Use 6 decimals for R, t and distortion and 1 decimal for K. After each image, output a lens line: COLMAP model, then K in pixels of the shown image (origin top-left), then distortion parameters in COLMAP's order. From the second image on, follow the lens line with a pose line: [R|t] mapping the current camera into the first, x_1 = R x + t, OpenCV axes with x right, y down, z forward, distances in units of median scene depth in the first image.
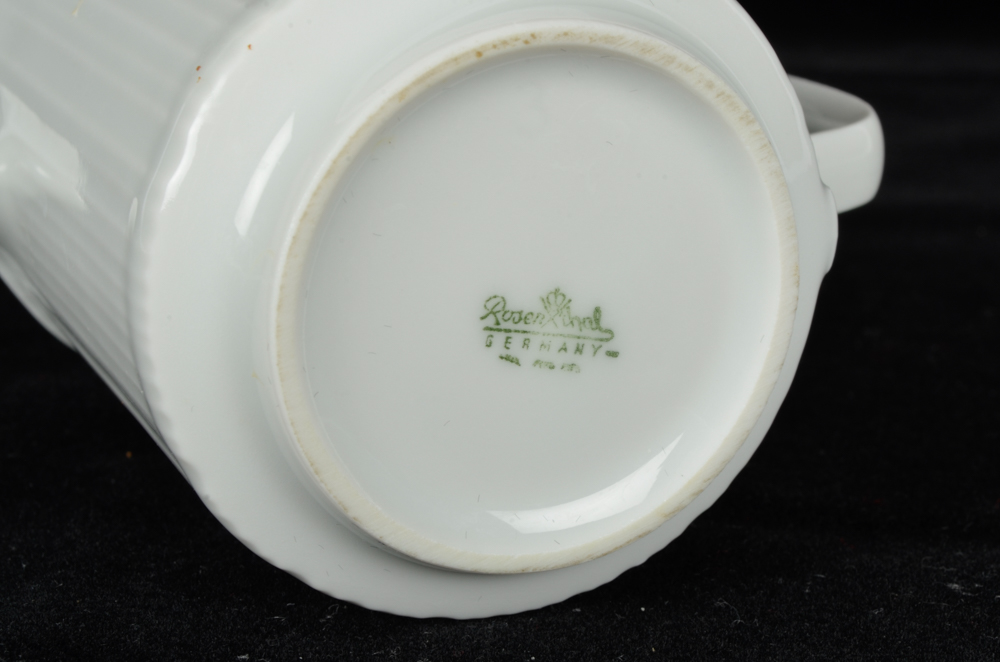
lens RADIAL K [[2566.3, 0, 516.6], [0, 2566.3, 258.6], [0, 0, 1]] dist [-0.044143, 0.000000]
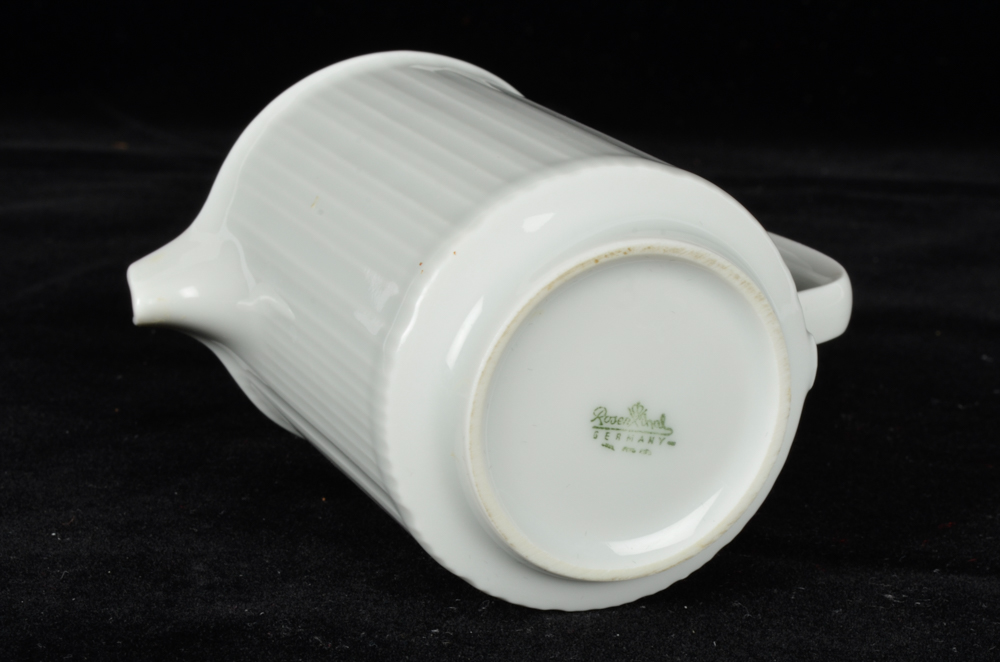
lens RADIAL K [[2566.3, 0, 506.0], [0, 2566.3, 329.2], [0, 0, 1]] dist [-0.044143, 0.000000]
pose [[0.999844, 0.017103, -0.004313, -0.058718], [-0.017050, 0.999782, 0.012031, -0.050147], [0.004517, -0.011955, 0.999918, -0.575960]]
